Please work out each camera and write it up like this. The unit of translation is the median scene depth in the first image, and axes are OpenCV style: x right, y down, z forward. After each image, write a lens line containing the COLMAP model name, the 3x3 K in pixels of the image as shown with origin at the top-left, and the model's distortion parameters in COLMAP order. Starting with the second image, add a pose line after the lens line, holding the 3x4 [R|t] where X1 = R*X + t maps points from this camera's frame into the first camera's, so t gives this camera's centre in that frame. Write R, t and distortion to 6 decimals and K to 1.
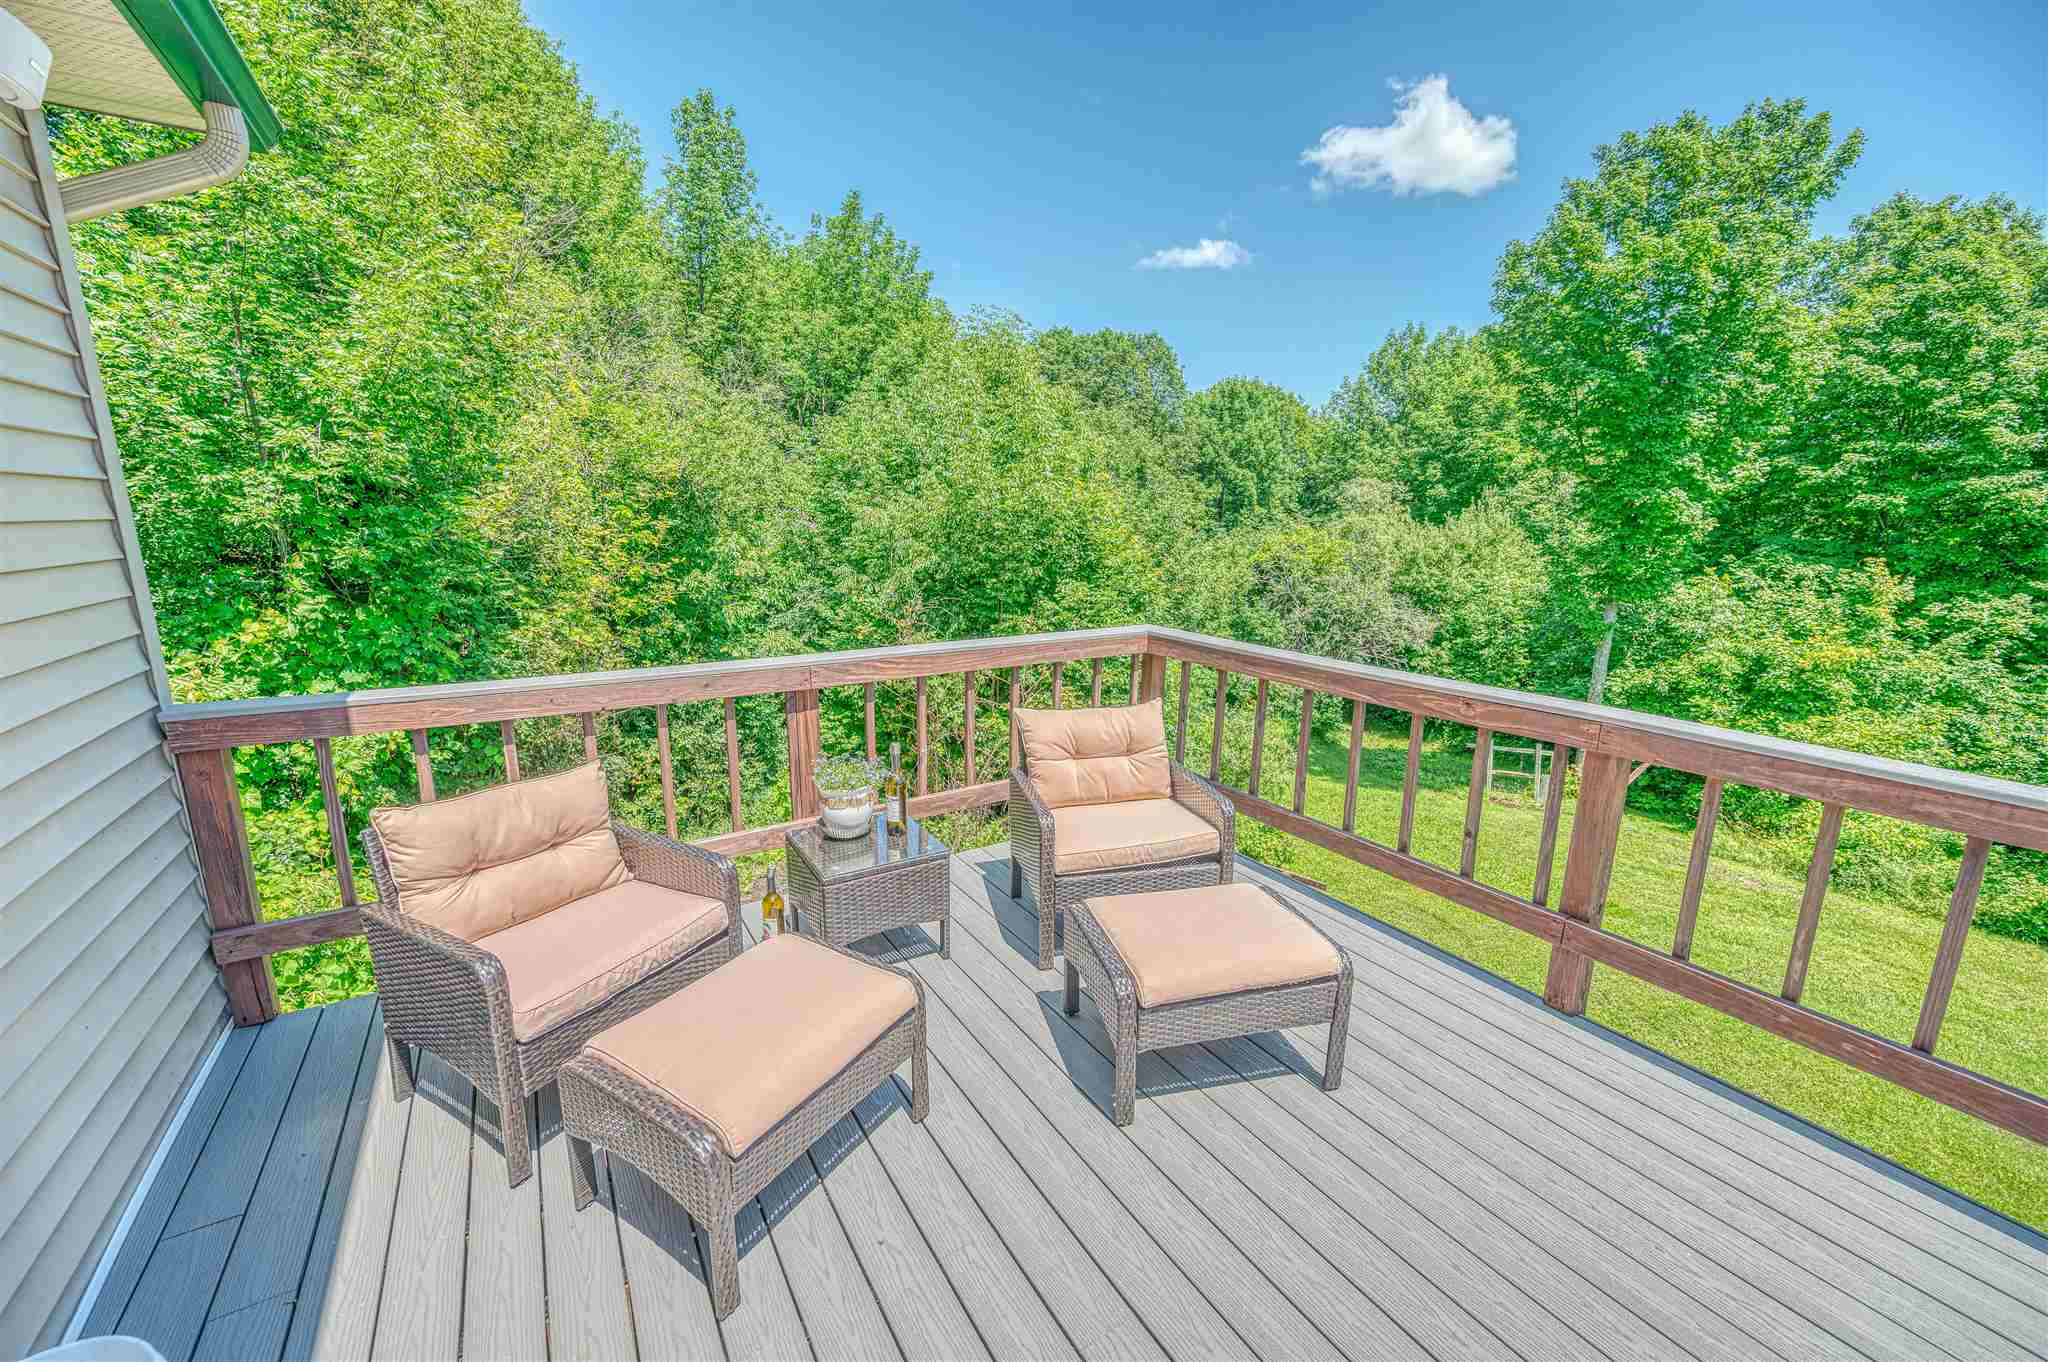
lens RADIAL K [[804.6, 0, 1020.7], [0, 804.6, 682.4], [0, 0, 1]] dist [-0.000048, 0.000439]
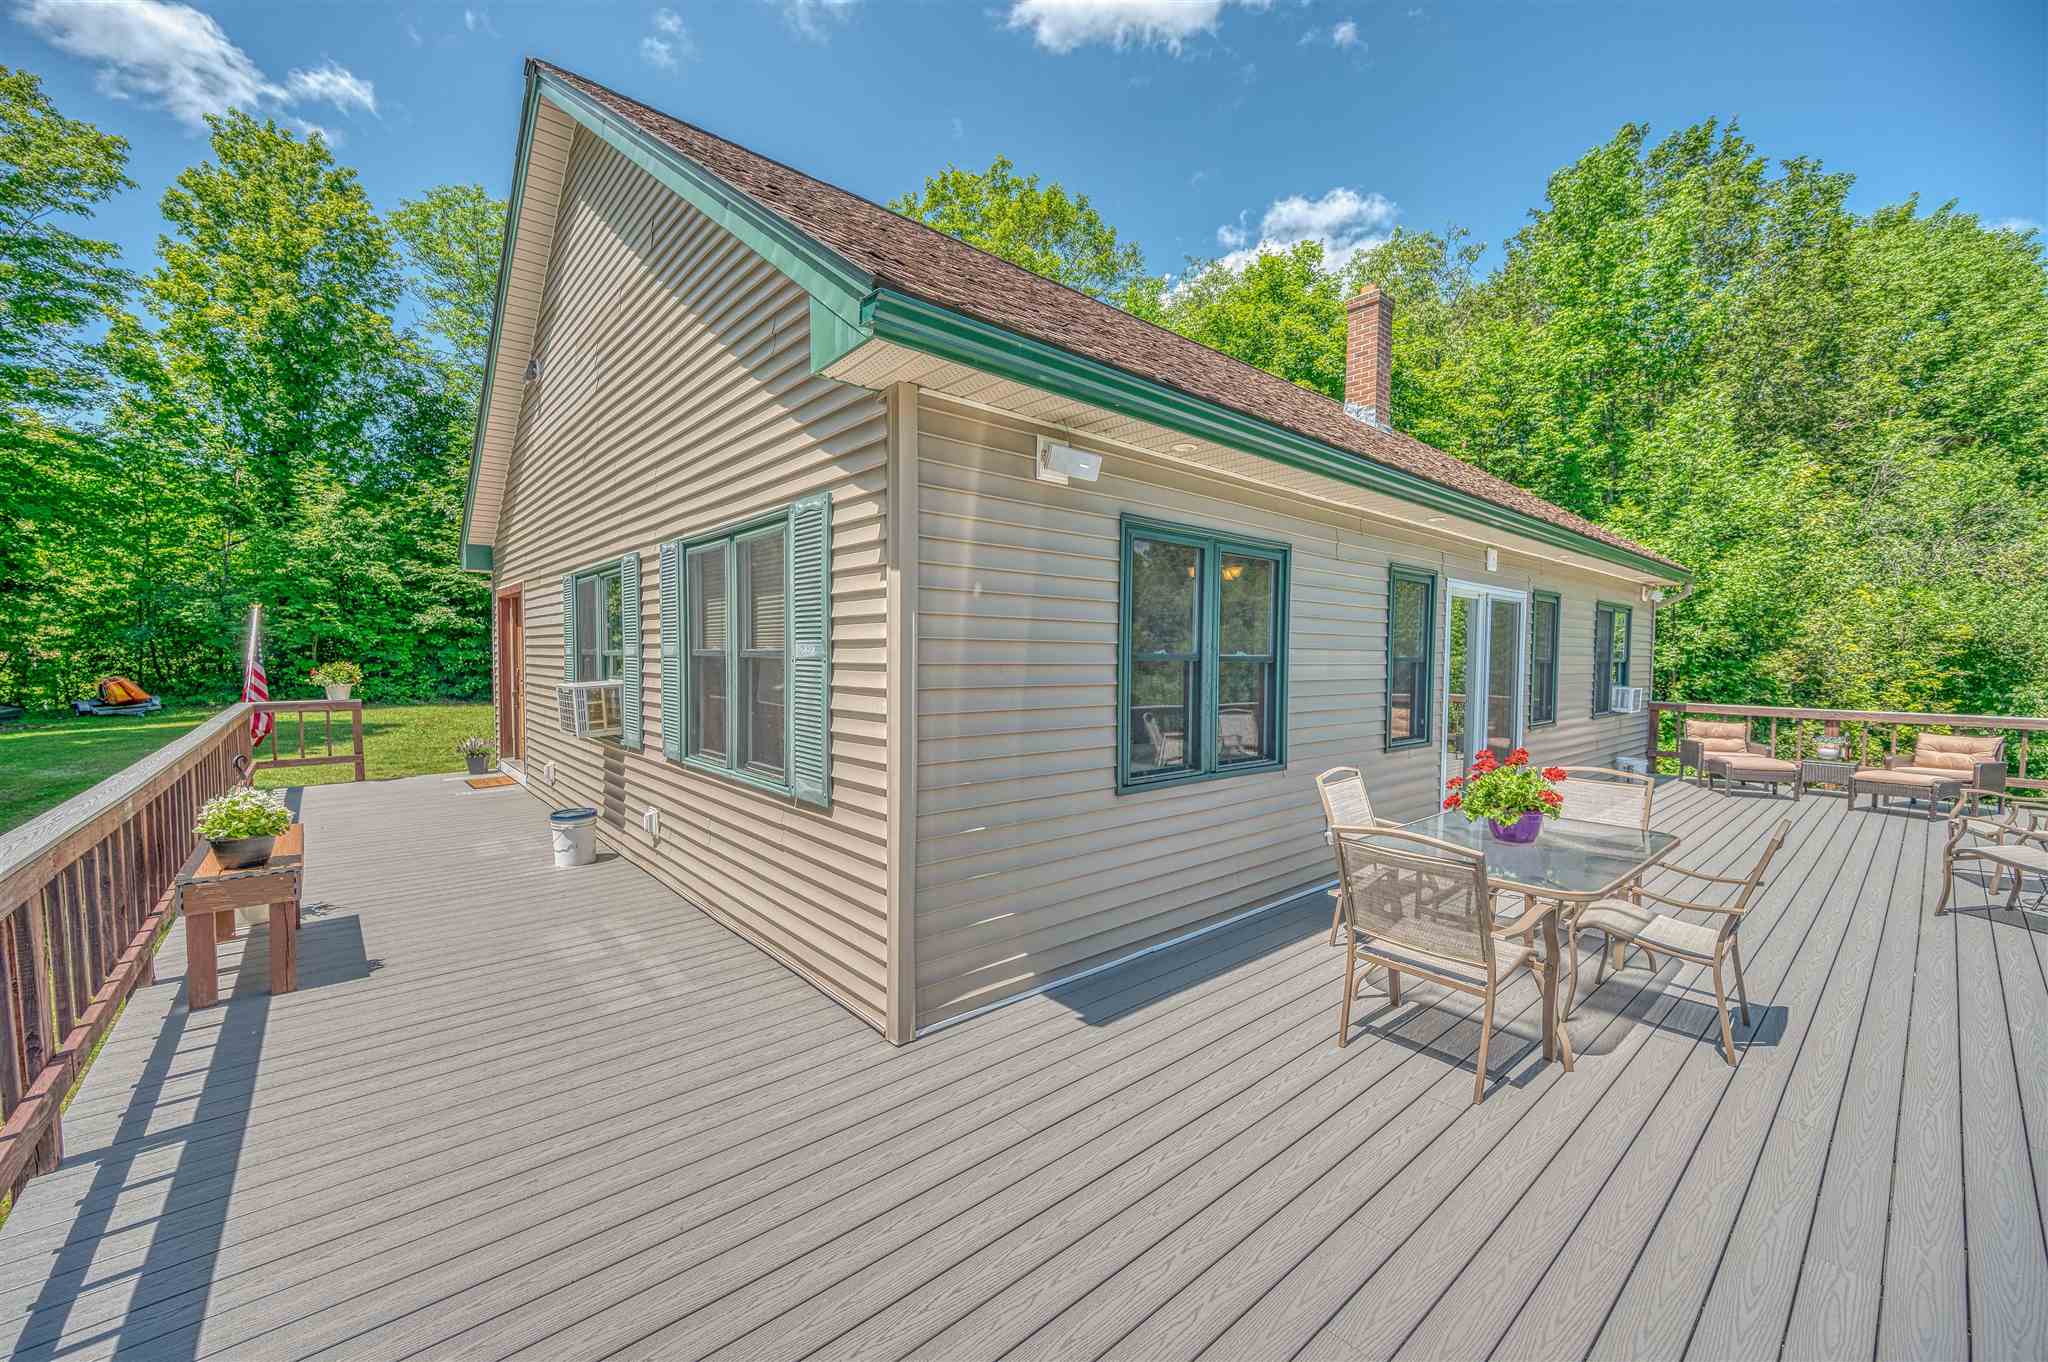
lens RADIAL K [[804.6, 0, 1019.4], [0, 804.6, 695.1], [0, 0, 1]] dist [-0.000048, 0.000439]
pose [[0.158689, 0.042924, -0.986395, 0.285487], [-0.210439, 0.977568, 0.008685, 0.068403], [0.964642, 0.206197, 0.164162, -0.316312]]
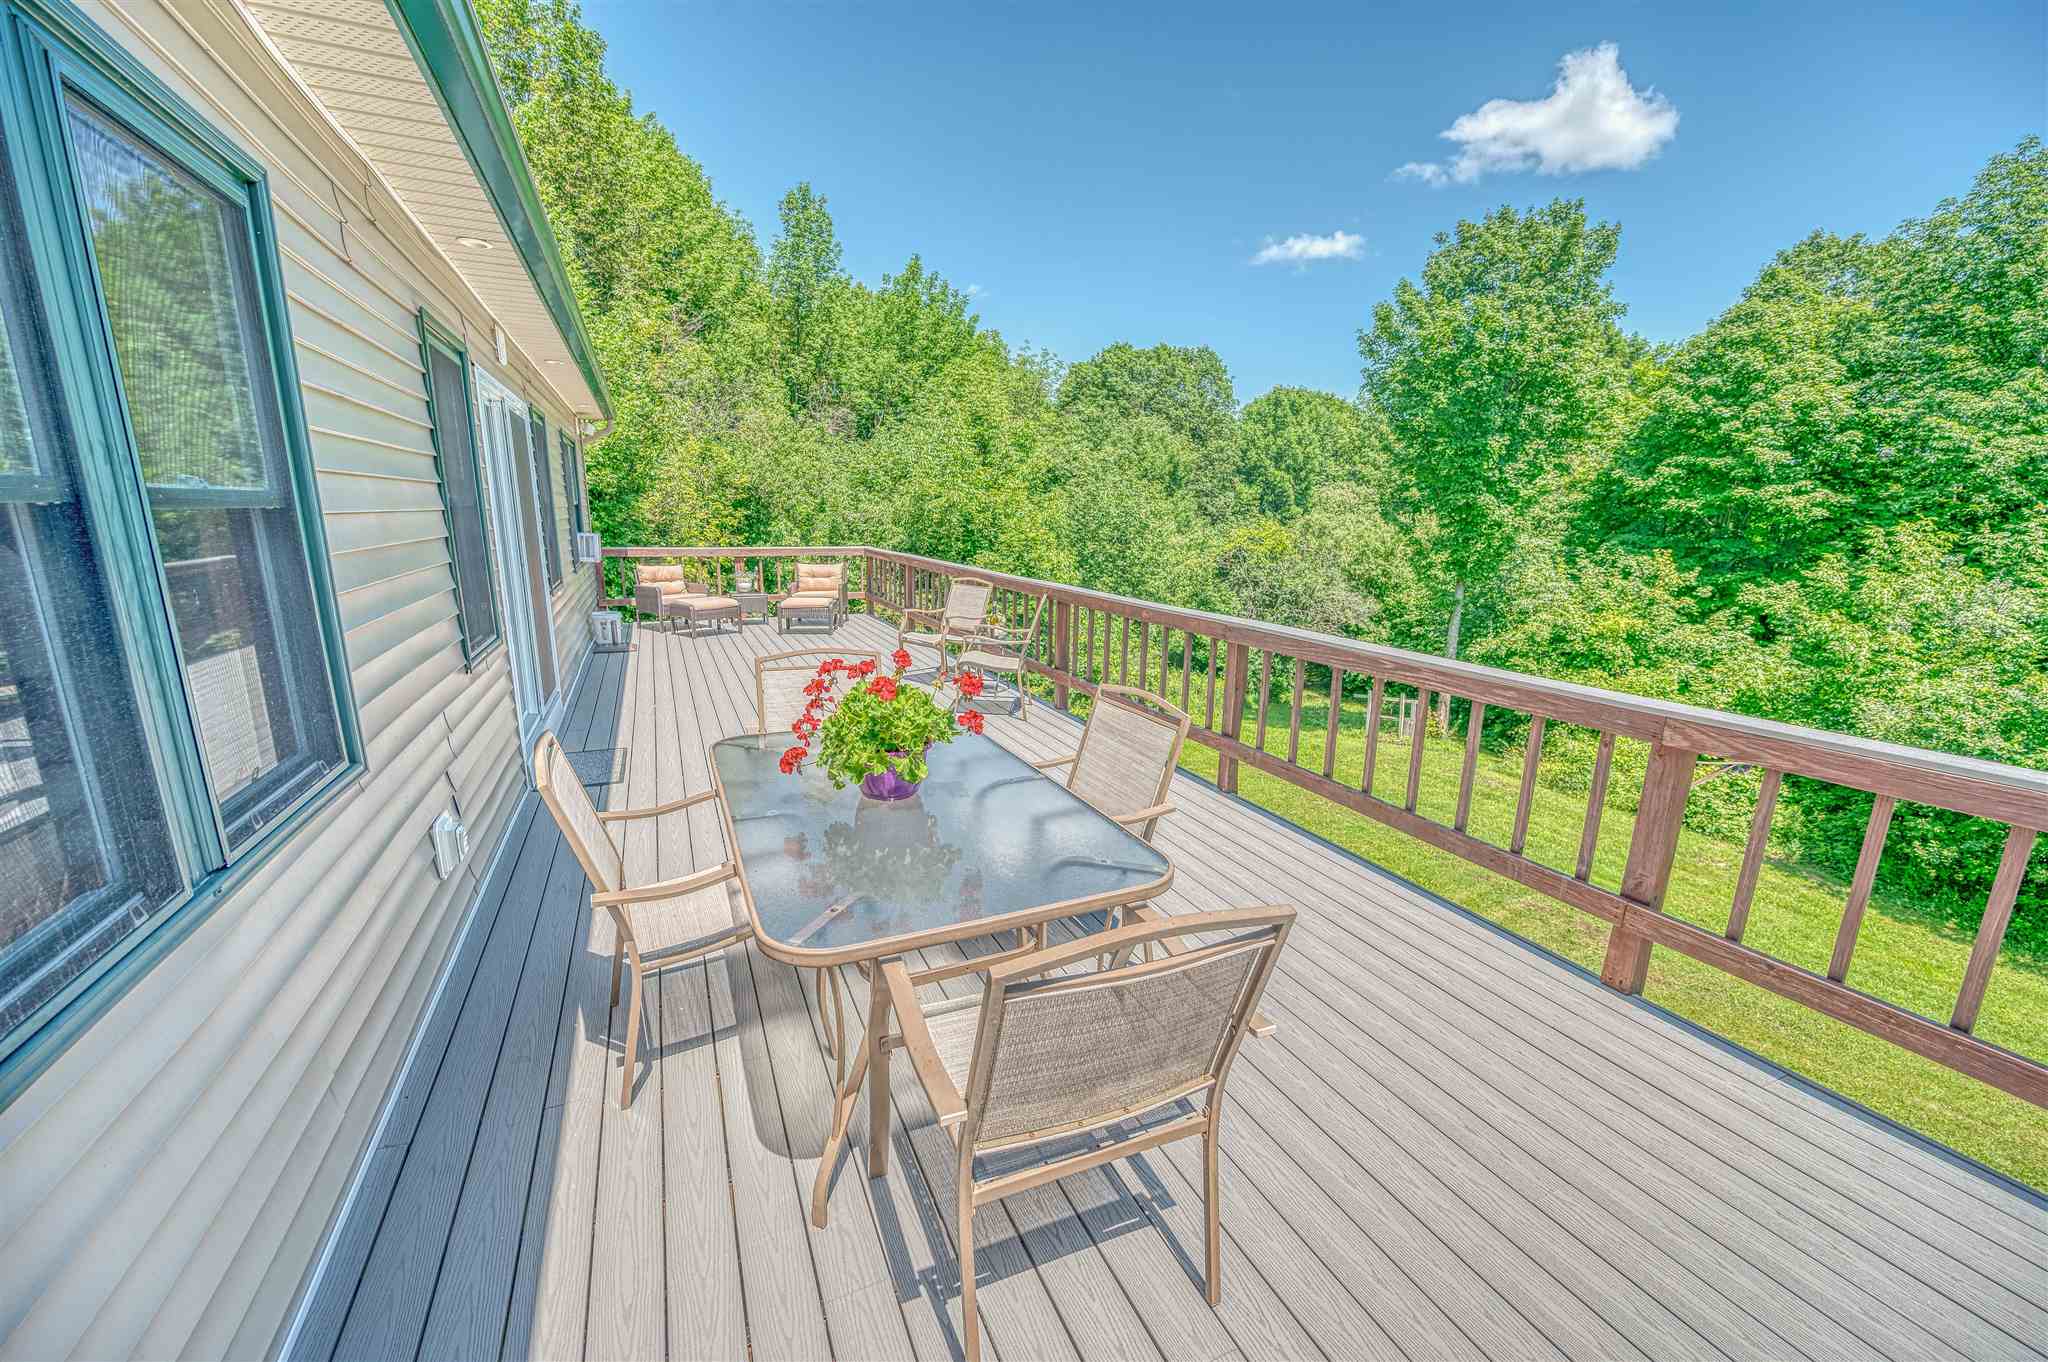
lens RADIAL K [[804.6, 0, 1022.1], [0, 804.6, 689.6], [0, 0, 1]] dist [-0.000048, 0.000439]
pose [[0.990850, 0.036698, -0.129883, 0.178676], [-0.035292, 0.999291, 0.013107, 0.062486], [0.130271, -0.008403, 0.991443, -0.289636]]
